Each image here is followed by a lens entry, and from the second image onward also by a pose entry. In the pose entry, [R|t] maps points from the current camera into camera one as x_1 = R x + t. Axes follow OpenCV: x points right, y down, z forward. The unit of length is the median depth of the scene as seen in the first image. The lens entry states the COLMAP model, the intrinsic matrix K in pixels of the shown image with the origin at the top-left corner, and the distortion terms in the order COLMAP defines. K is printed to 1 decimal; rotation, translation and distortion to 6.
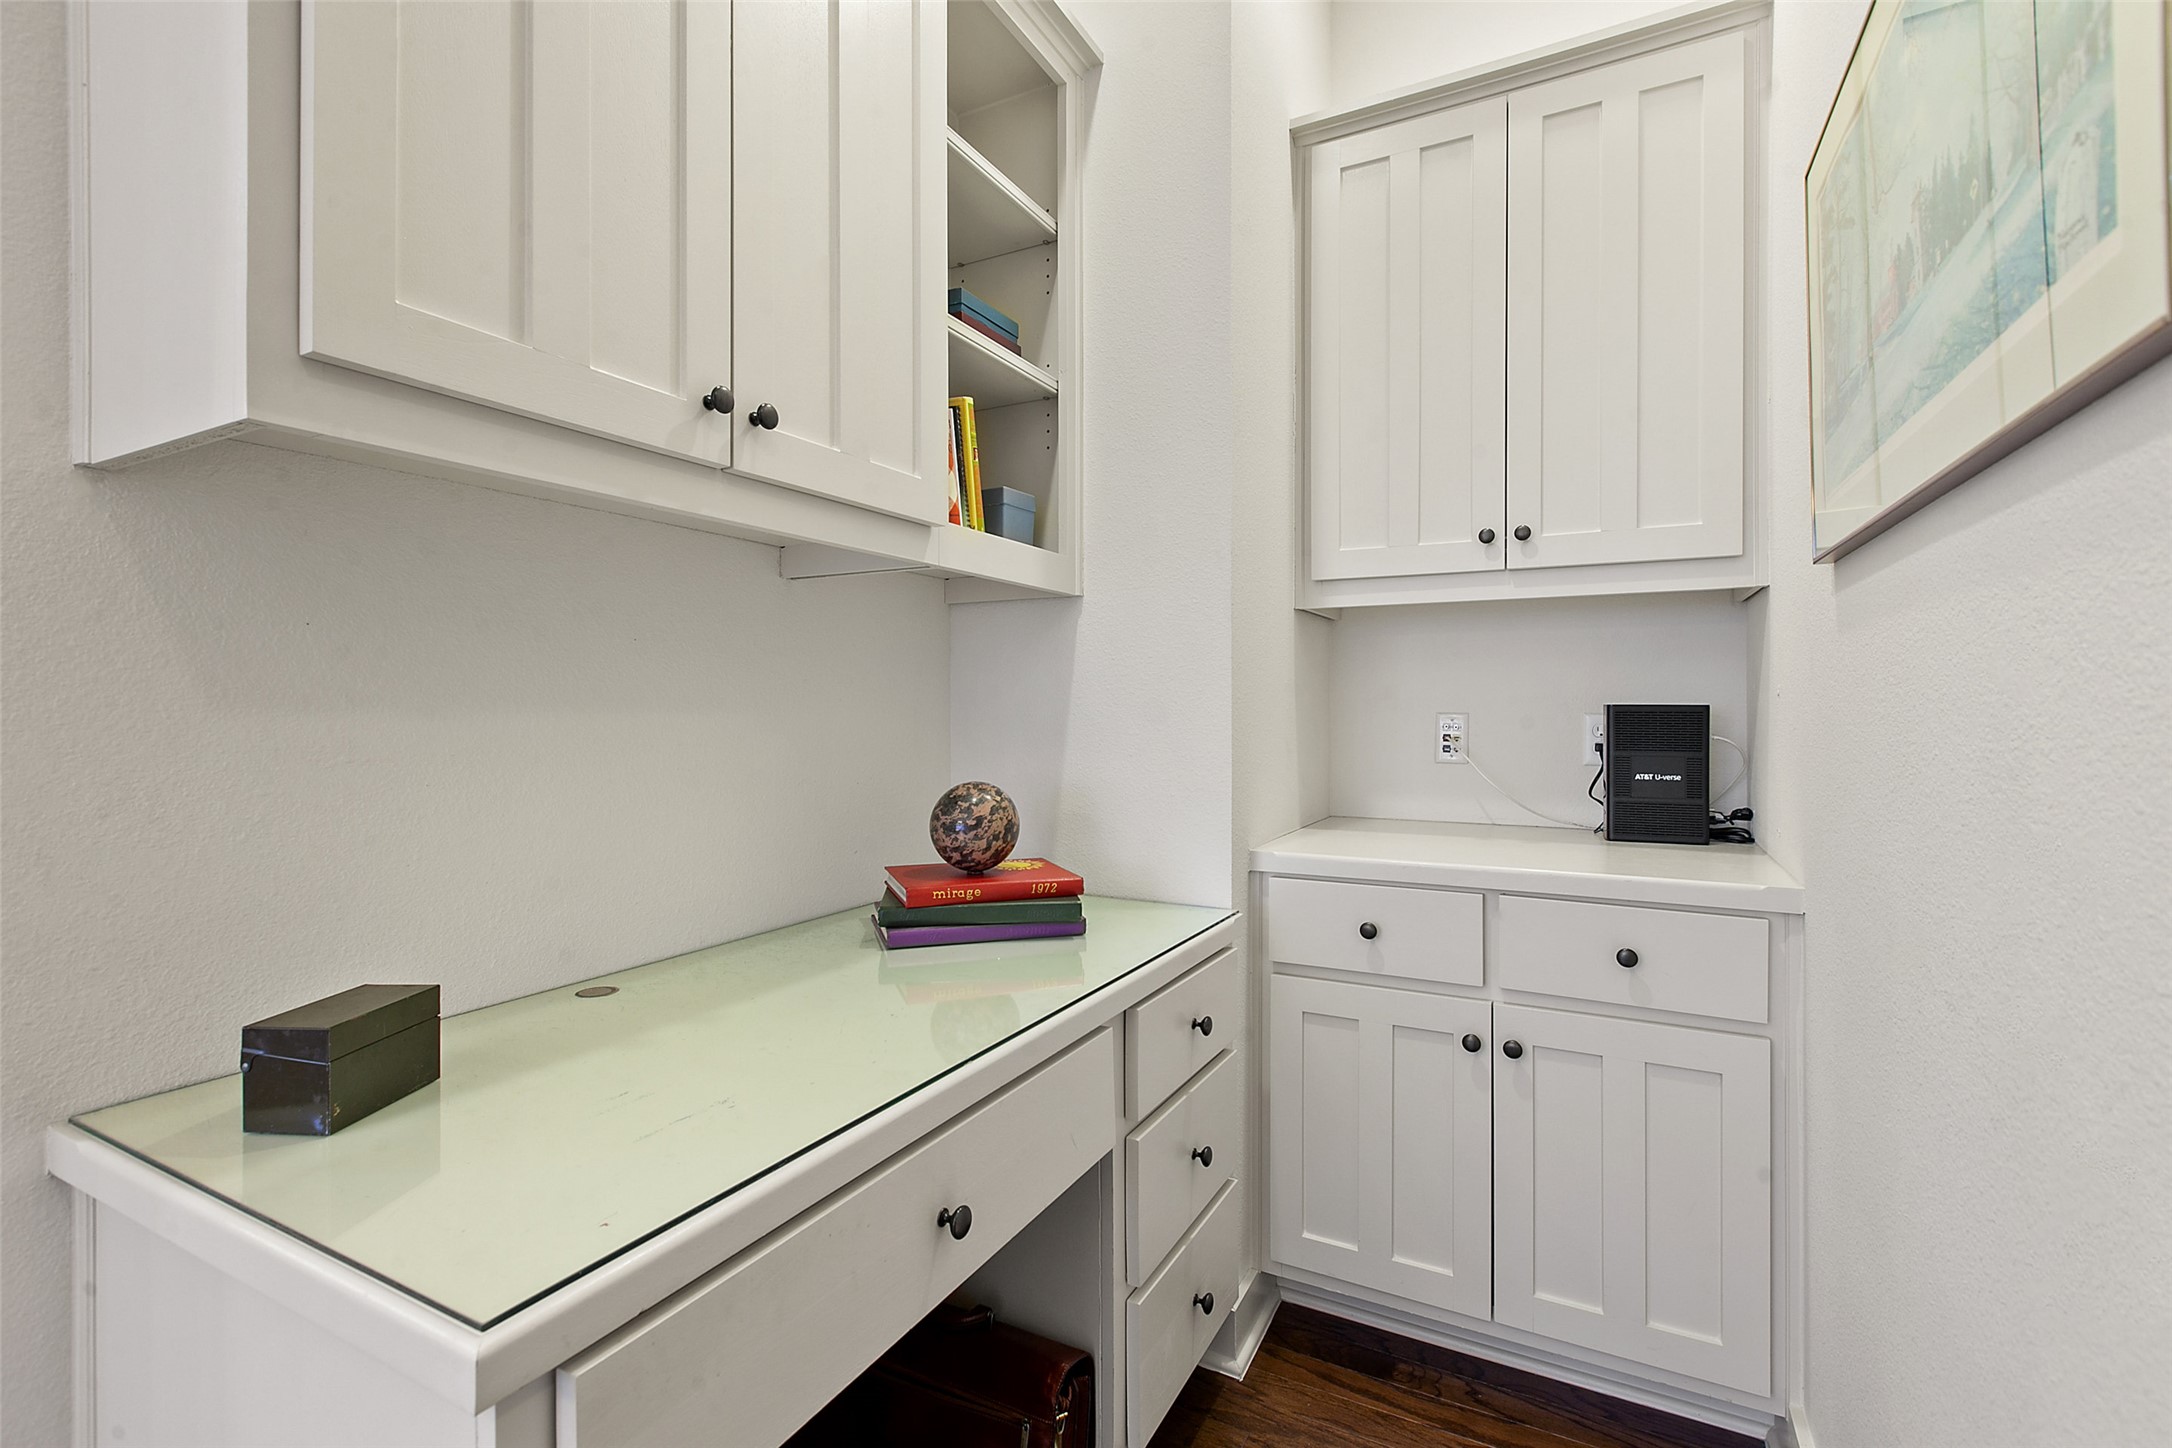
lens RADIAL K [[991.4, 0, 1076.0], [0, 991.4, 703.4], [0, 0, 1]] dist [0.004091, -0.000053]
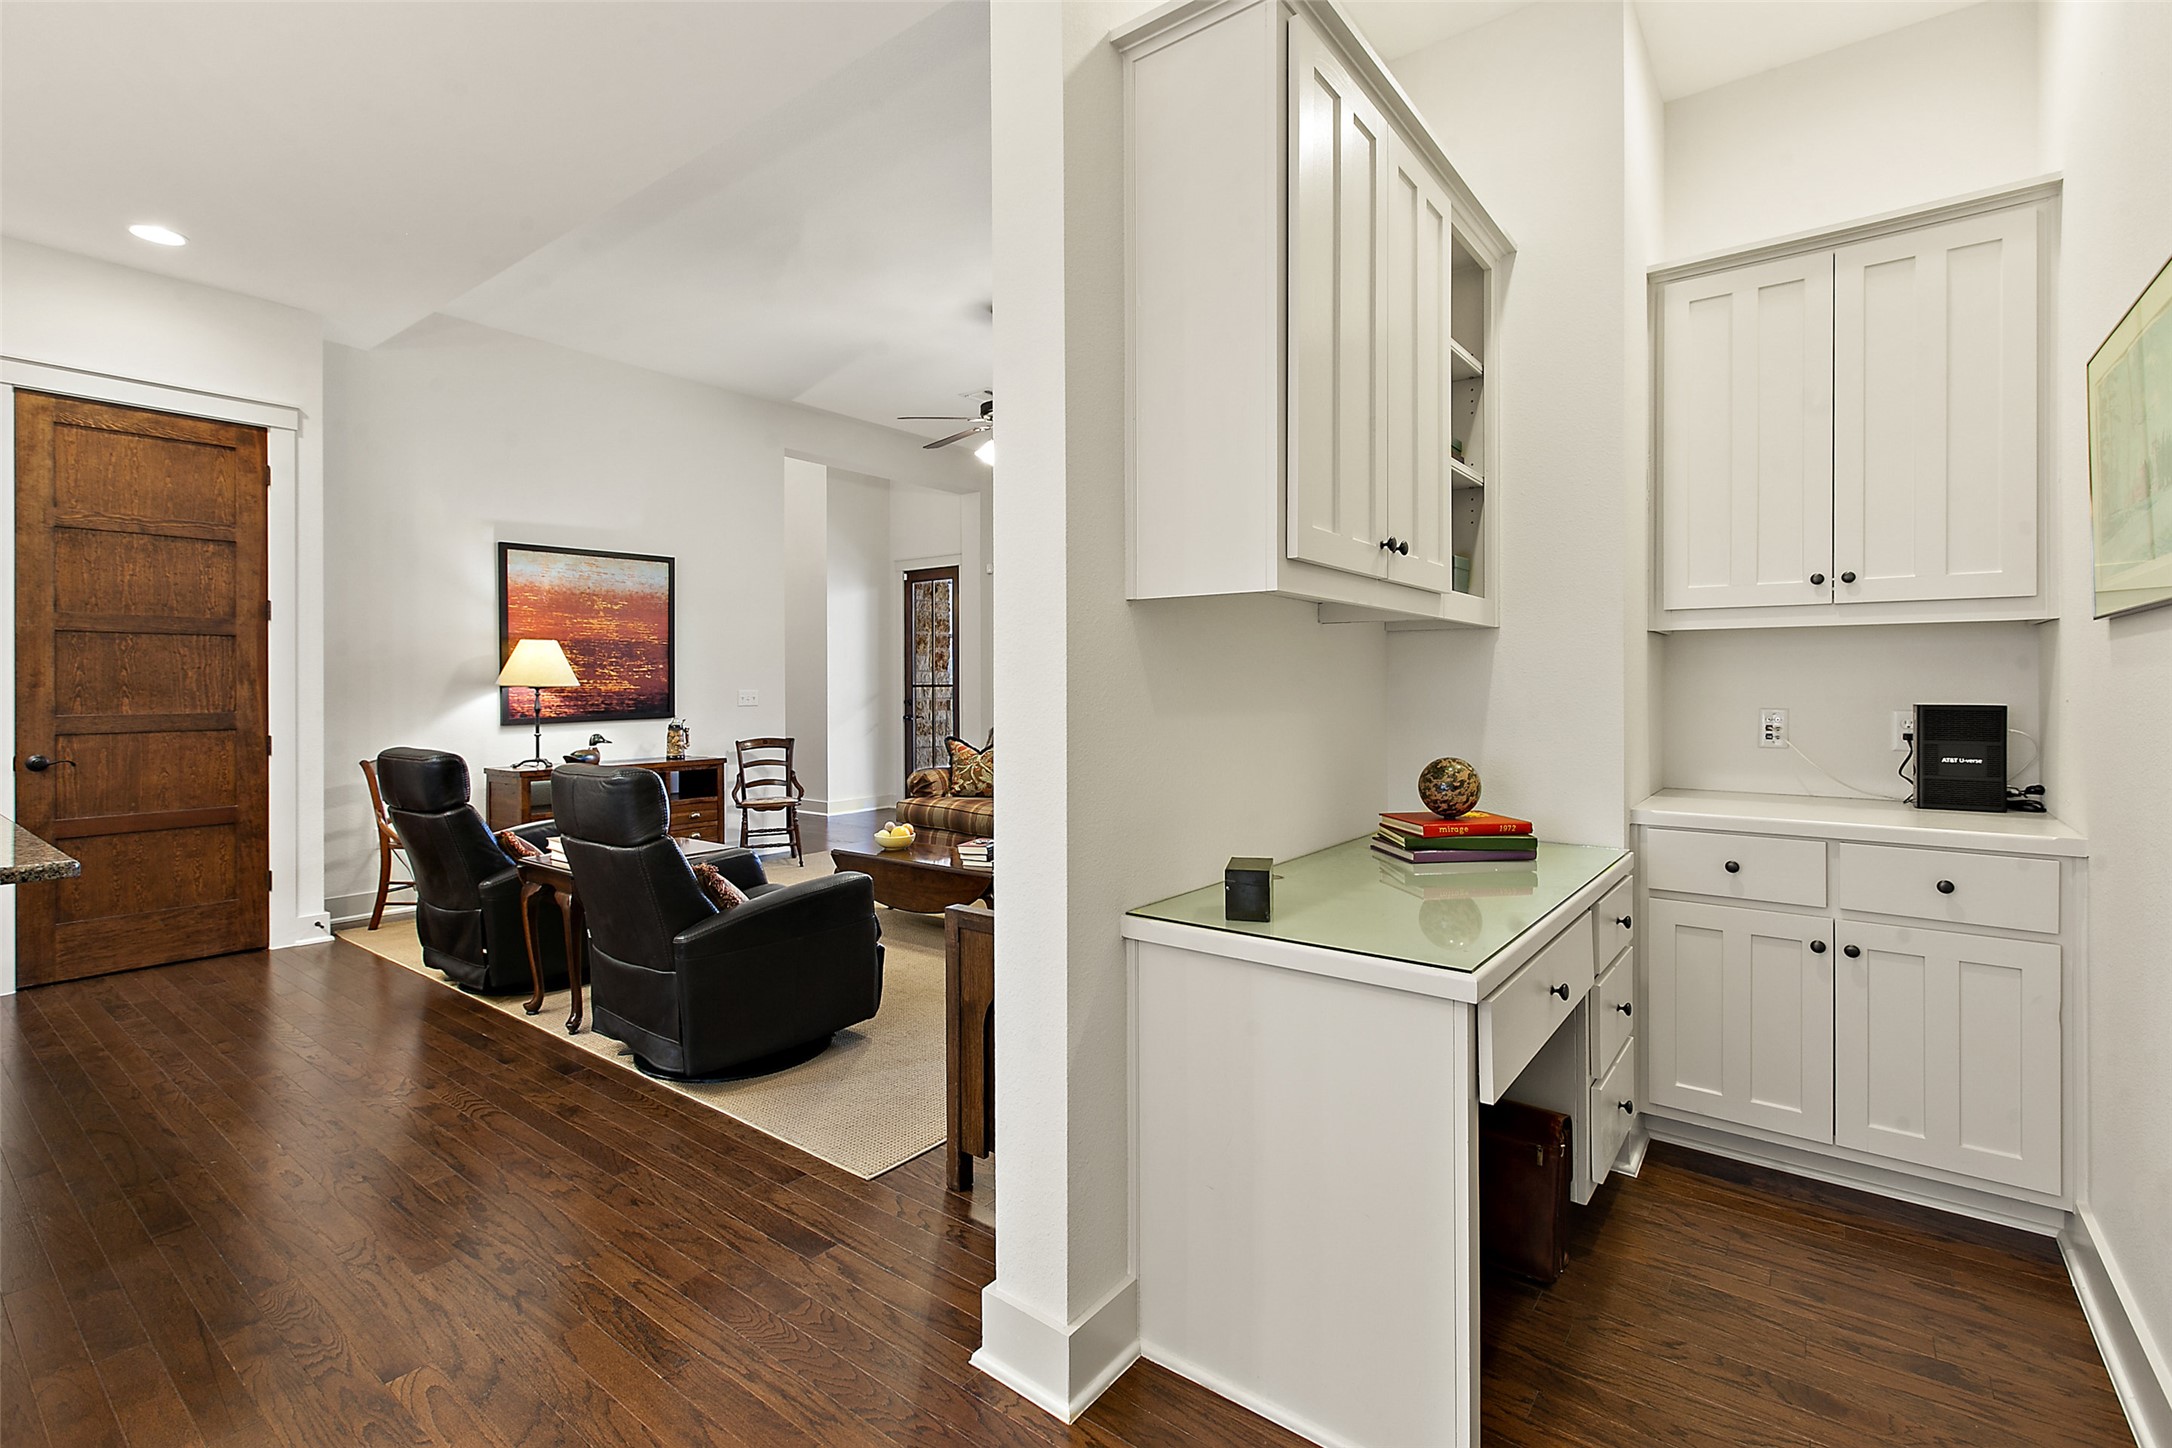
lens RADIAL K [[986.3, 0, 1083.8], [0, 986.3, 682.1], [0, 0, 1]] dist [0.002539, -0.001191]
pose [[0.985990, -0.000841, -0.166800, -0.365544], [0.000916, 1.000000, 0.000370, -0.033080], [0.166800, -0.000518, 0.985991, -0.516037]]
